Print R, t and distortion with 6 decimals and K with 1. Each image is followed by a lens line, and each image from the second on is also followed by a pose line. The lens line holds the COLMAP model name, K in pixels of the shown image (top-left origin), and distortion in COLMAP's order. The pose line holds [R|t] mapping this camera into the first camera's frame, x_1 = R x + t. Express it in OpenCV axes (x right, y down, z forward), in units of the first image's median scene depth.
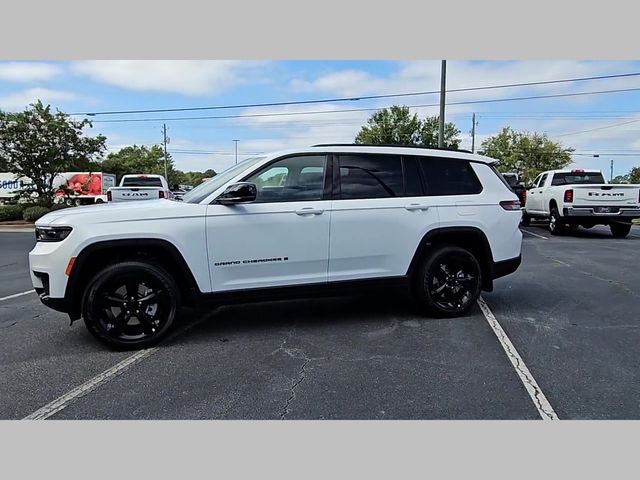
lens RADIAL K [[444.2, 0, 259.3], [0, 444.2, 239.8], [0, 0, 1]] dist [0.008628, 0.001730]
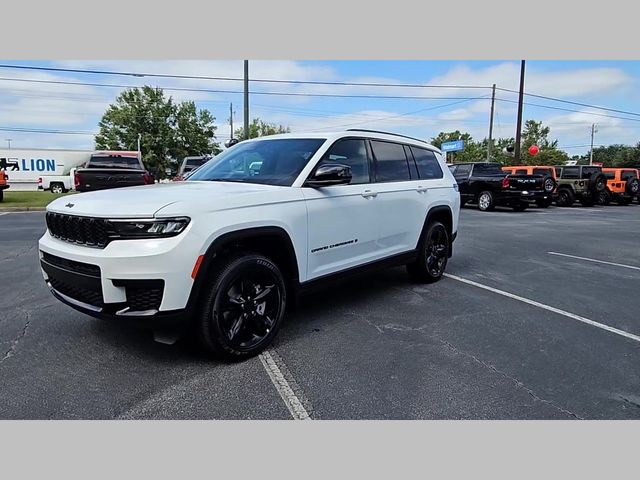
lens RADIAL K [[476.9, 0, 273.2], [0, 476.9, 240.3], [0, 0, 1]] dist [0.001389, -0.000363]
pose [[0.825783, -0.067089, 0.559983, -0.636109], [0.054646, 0.997746, 0.038951, -0.009968], [-0.561334, -0.001564, 0.827588, 0.181712]]
